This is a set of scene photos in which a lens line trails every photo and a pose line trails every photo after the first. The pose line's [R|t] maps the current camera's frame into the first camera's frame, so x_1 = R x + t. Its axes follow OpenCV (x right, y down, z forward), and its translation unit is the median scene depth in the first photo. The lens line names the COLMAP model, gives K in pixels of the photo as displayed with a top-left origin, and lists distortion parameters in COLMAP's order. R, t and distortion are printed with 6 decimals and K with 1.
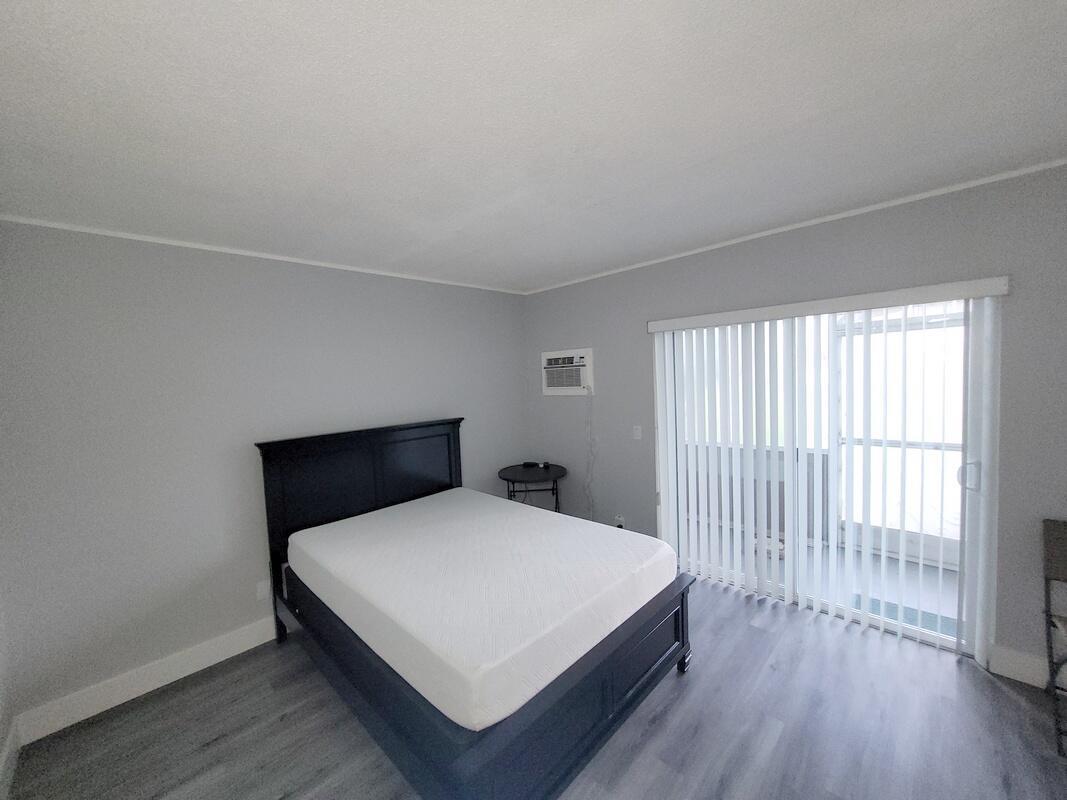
lens RADIAL K [[418.9, 0, 533.5], [0, 418.9, 400.0], [0, 0, 1]] dist [-0.000615, -0.000072]
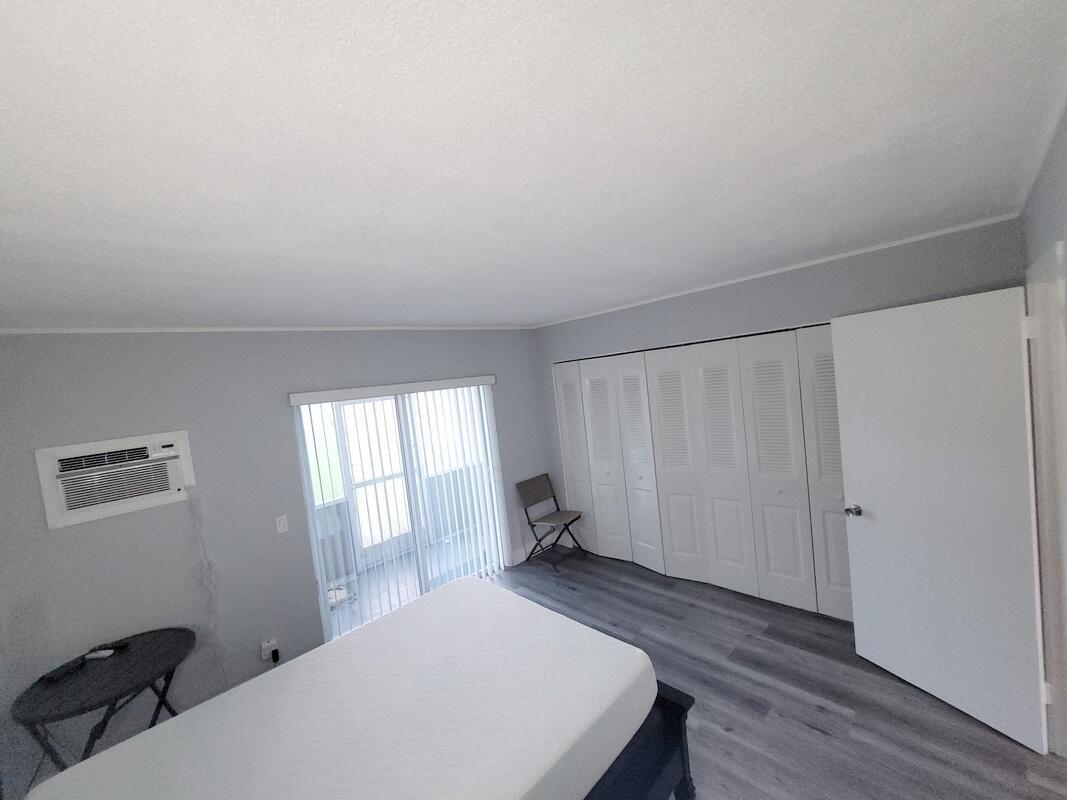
lens RADIAL K [[418.9, 0, 533.5], [0, 418.9, 400.0], [0, 0, 1]] dist [-0.000615, -0.000072]
pose [[0.029532, -0.011774, 0.999494, -0.518438], [0.166140, 0.986079, 0.006707, -0.080702], [-0.985660, 0.165858, 0.031077, 0.397751]]
